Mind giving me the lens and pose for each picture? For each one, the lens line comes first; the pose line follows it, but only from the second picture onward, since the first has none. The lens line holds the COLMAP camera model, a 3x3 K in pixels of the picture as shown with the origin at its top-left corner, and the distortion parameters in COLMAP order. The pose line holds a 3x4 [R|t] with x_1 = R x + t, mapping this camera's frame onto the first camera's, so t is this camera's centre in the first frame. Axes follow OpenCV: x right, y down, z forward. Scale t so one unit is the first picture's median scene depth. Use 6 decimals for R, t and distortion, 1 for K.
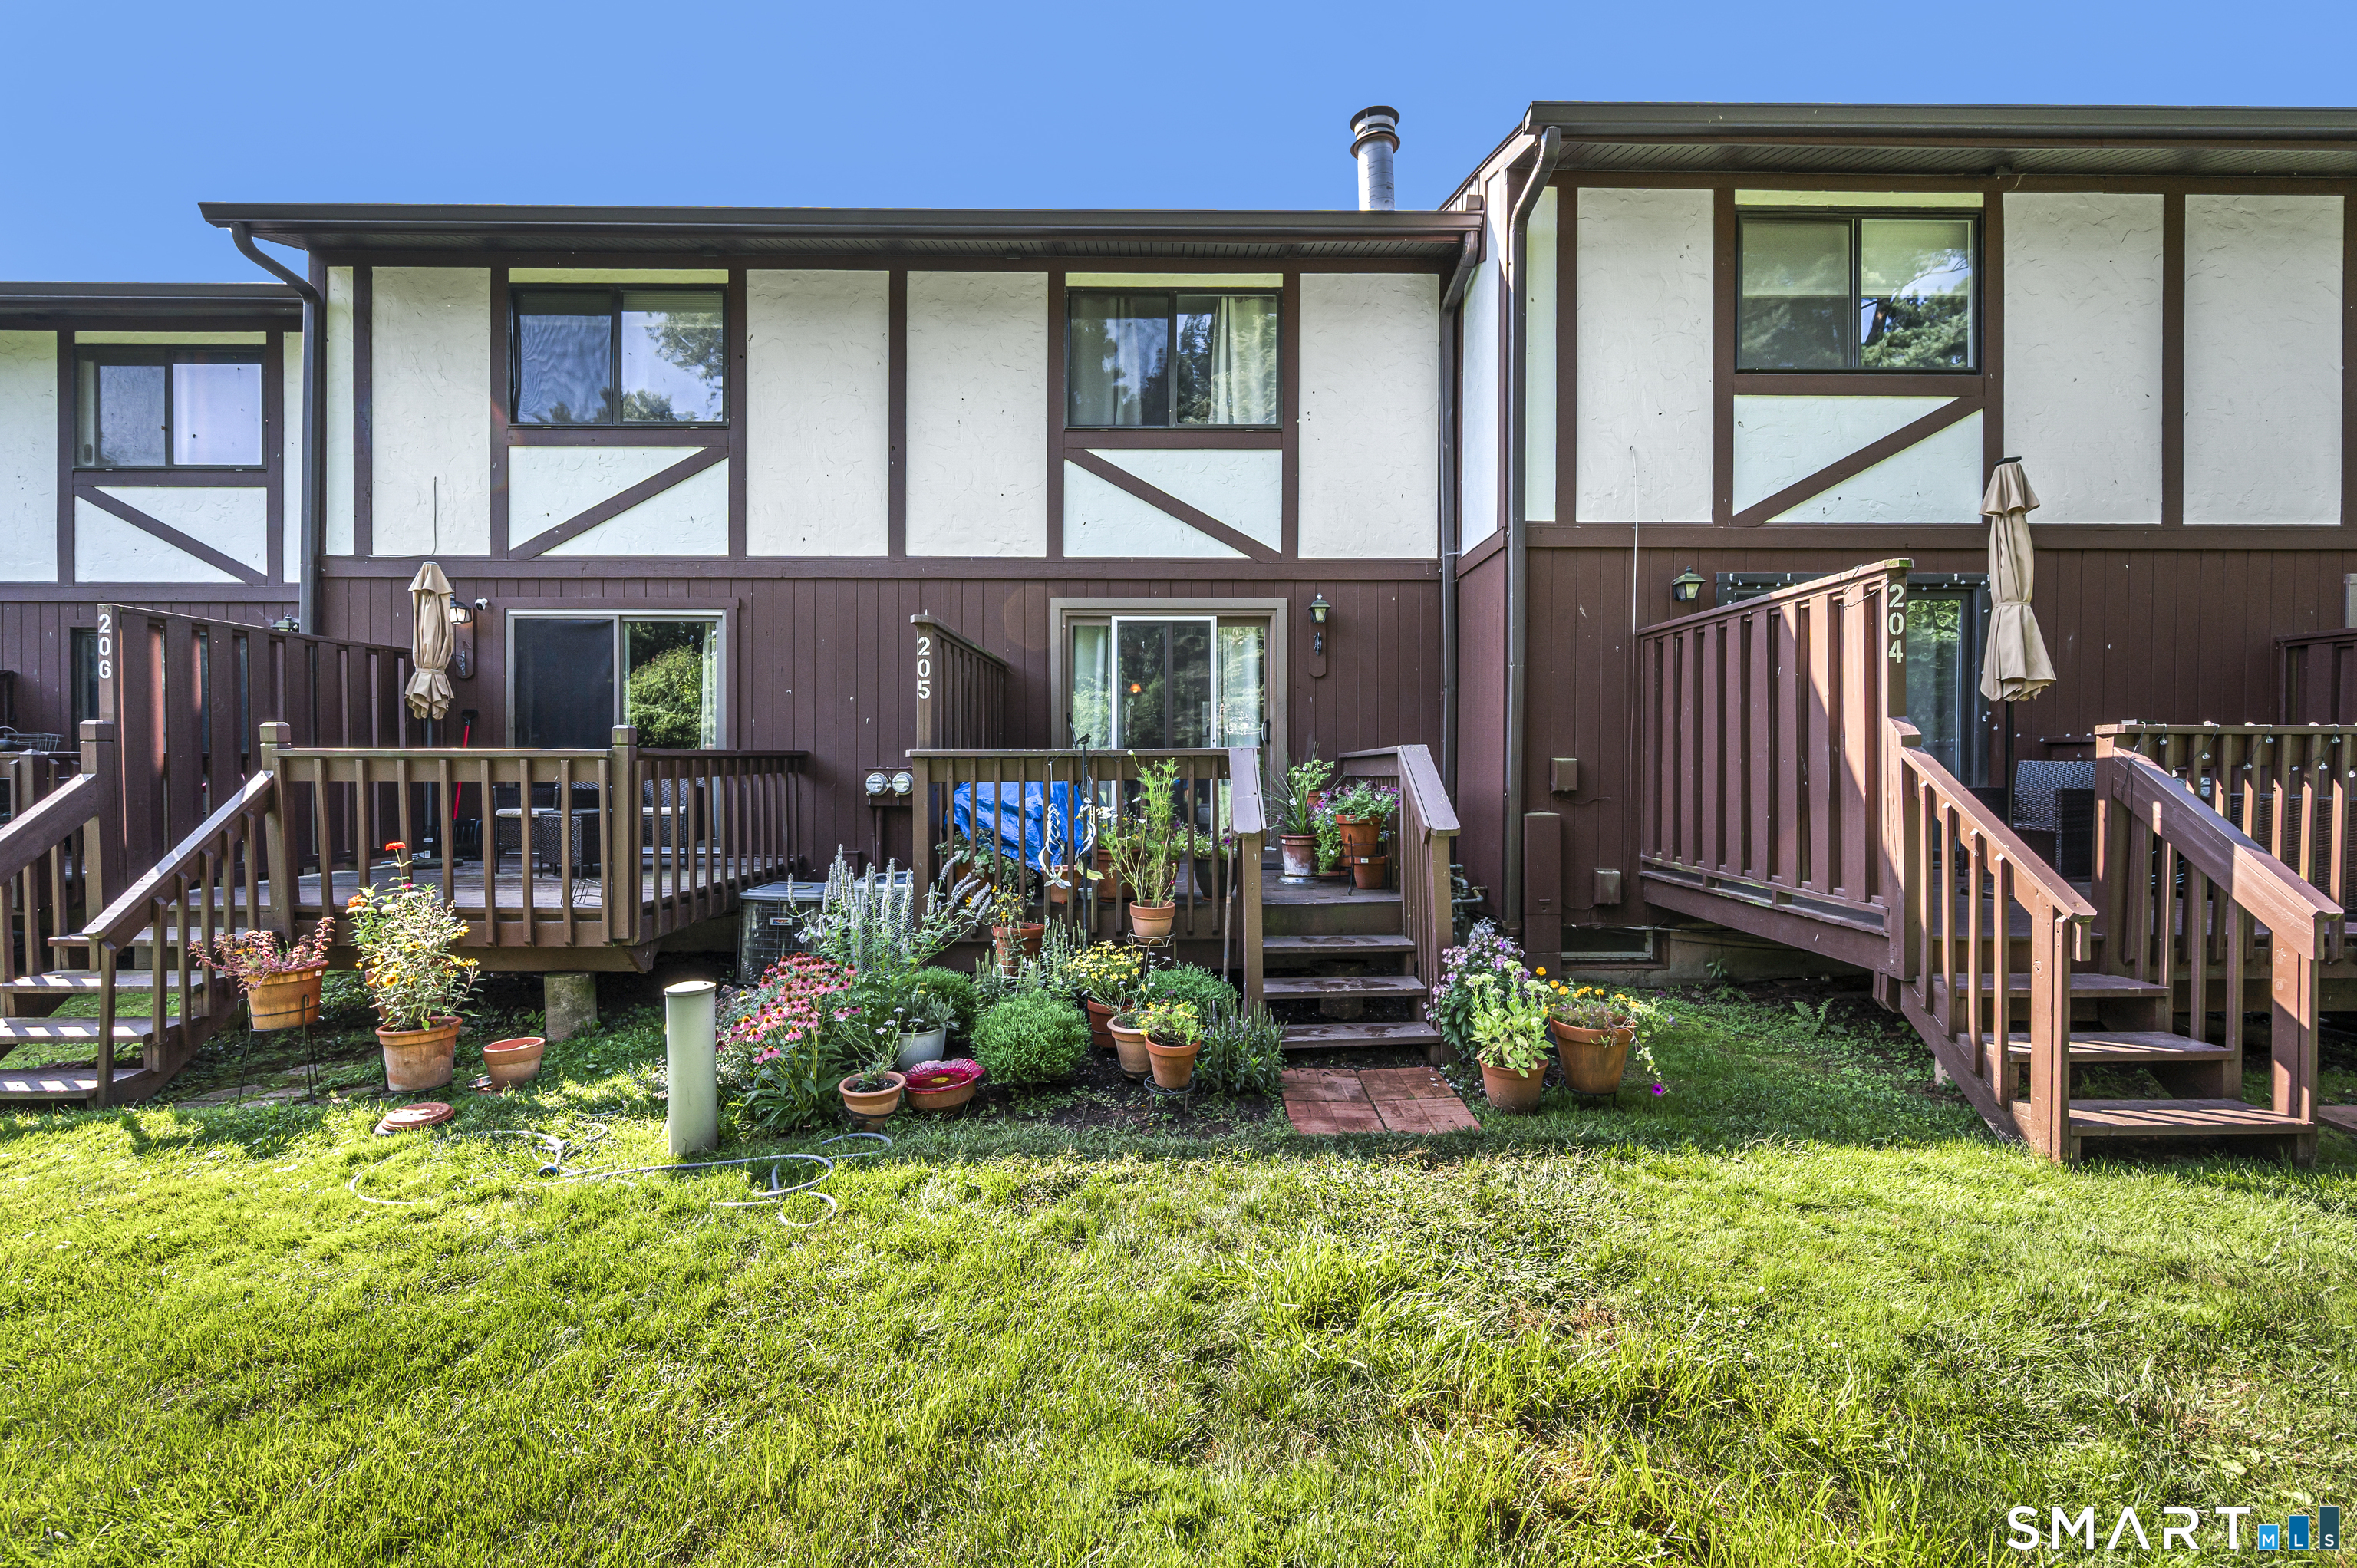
lens RADIAL K [[972.8, 0, 1180.0], [0, 972.8, 790.6], [0, 0, 1]] dist [-0.001938, 0.000792]
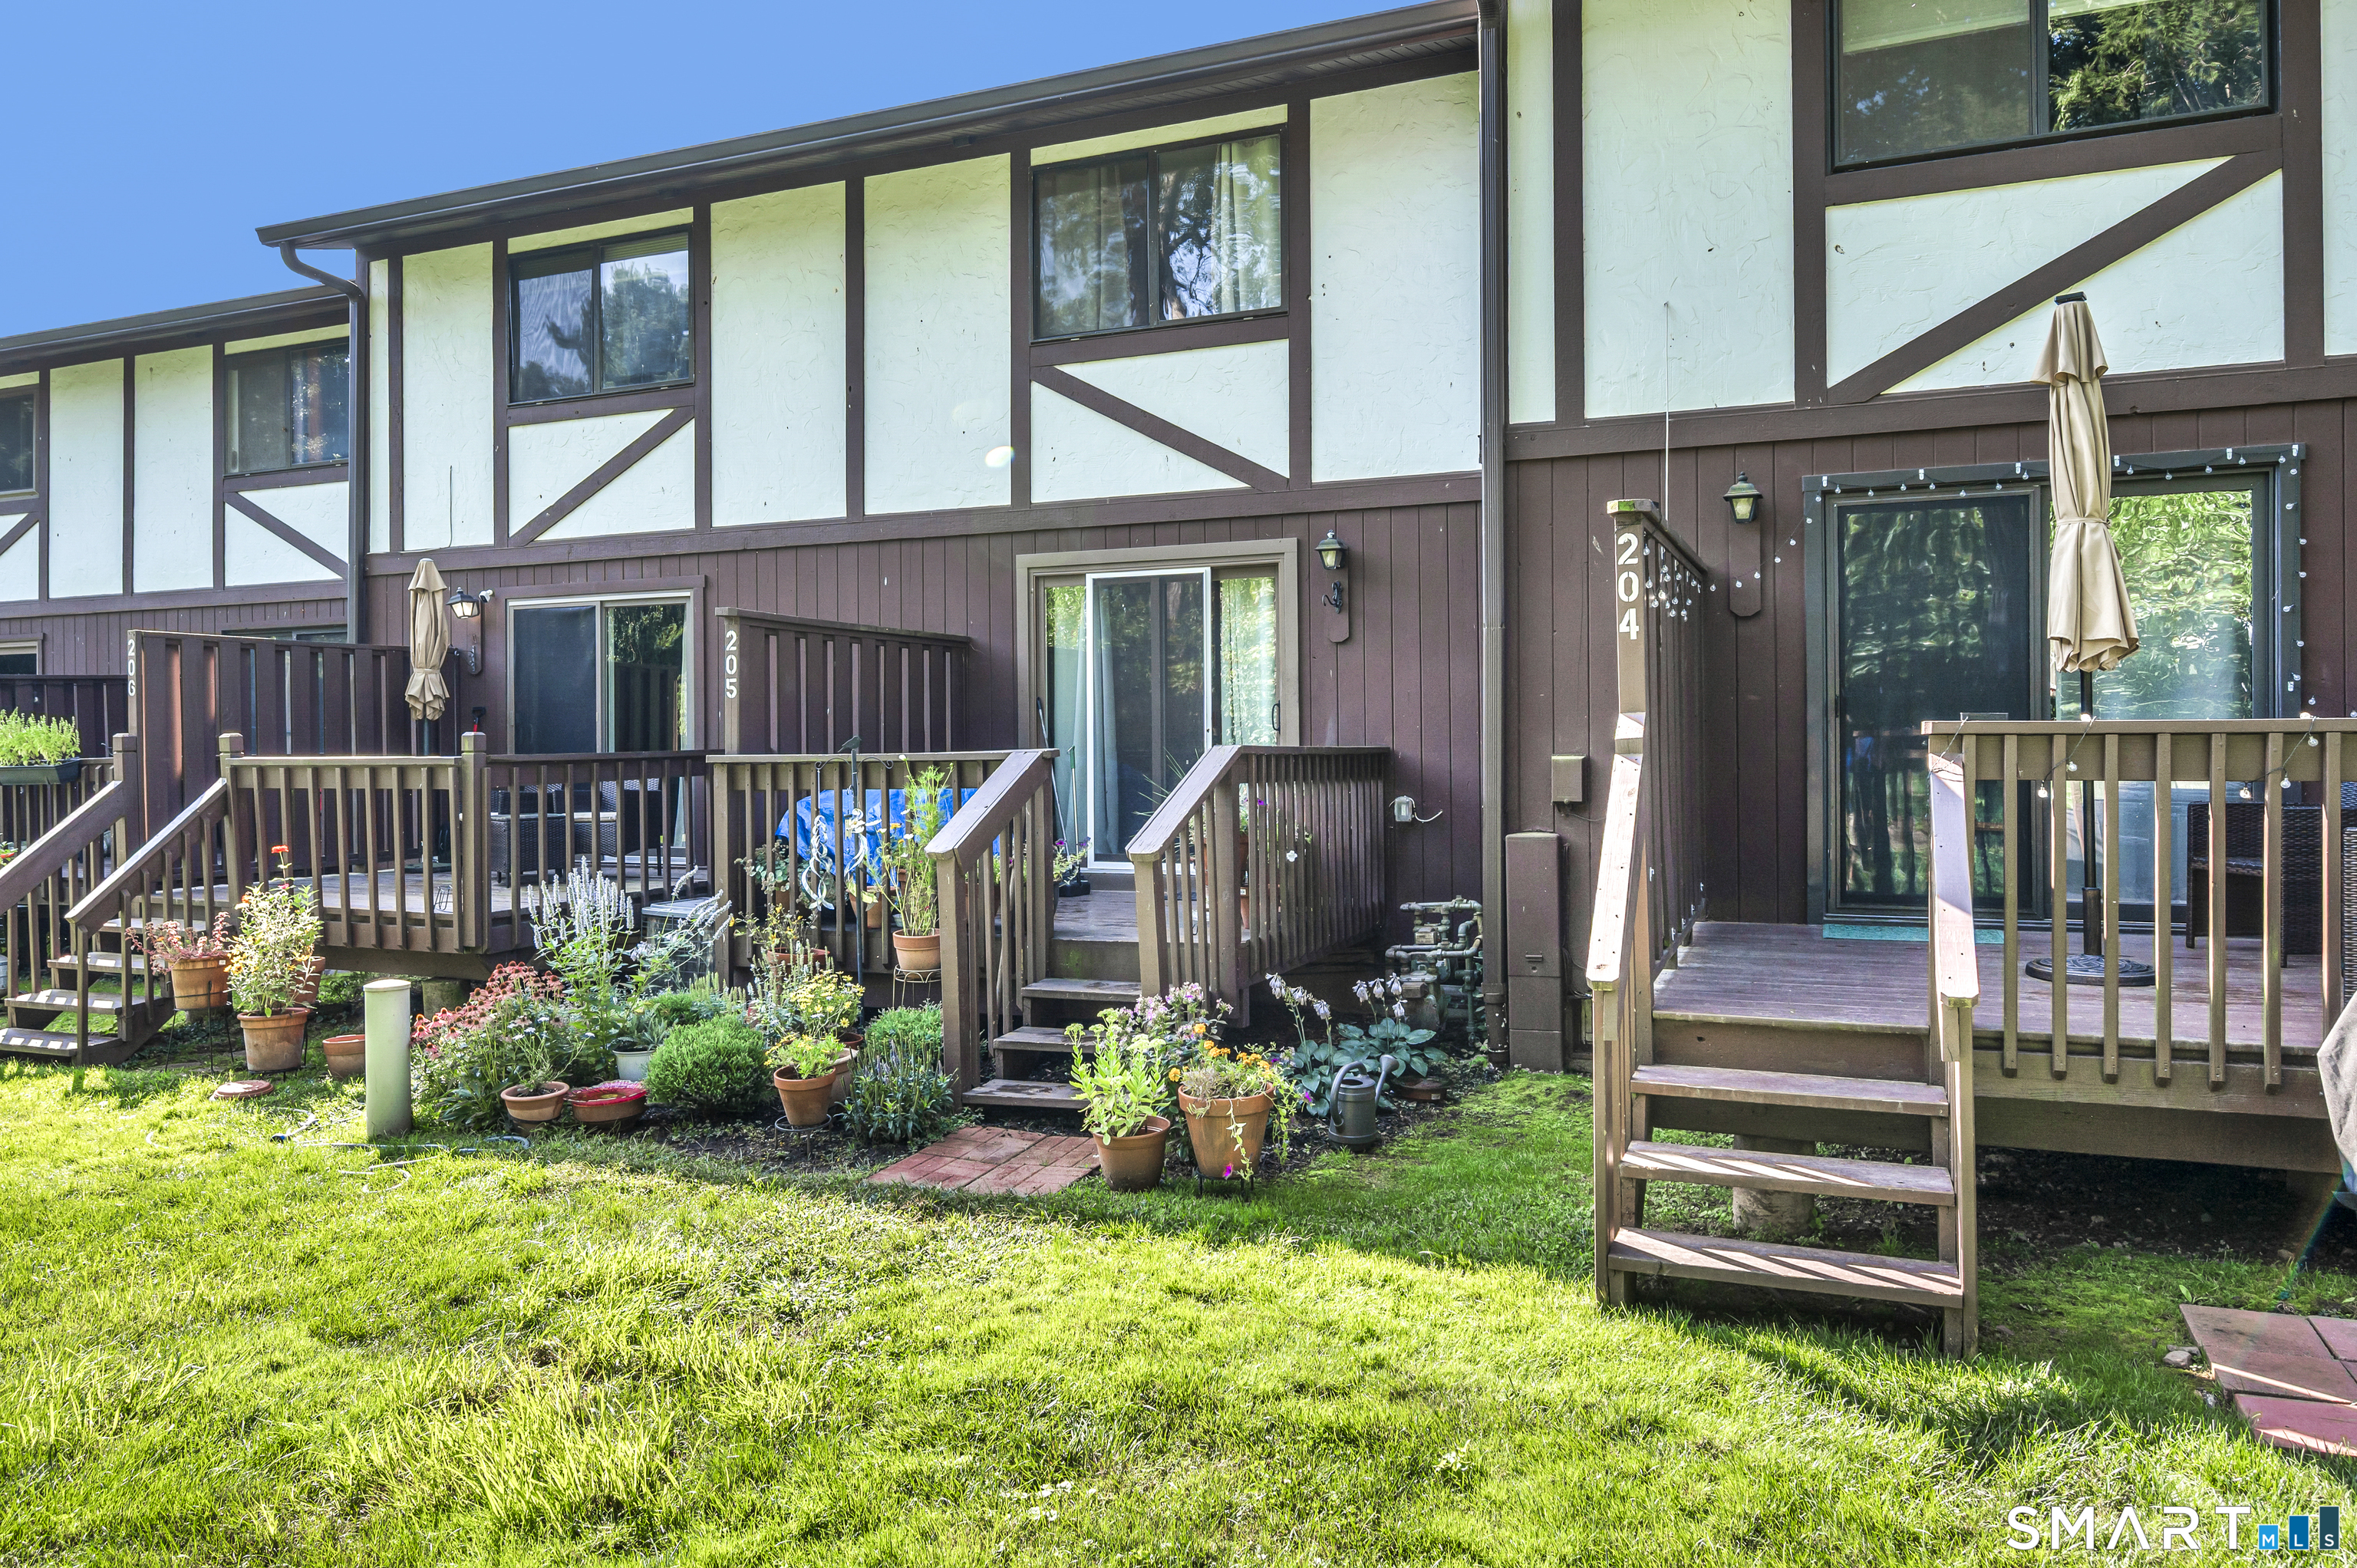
lens RADIAL K [[1515.4, 0, 1176.1], [0, 1515.4, 778.8], [0, 0, 1]] dist [-0.000939, 0.004172]
pose [[0.922217, 0.000829, -0.386671, 0.490104], [-0.000125, 0.999998, 0.001844, -0.015931], [0.386672, -0.001652, 0.922216, -0.110023]]
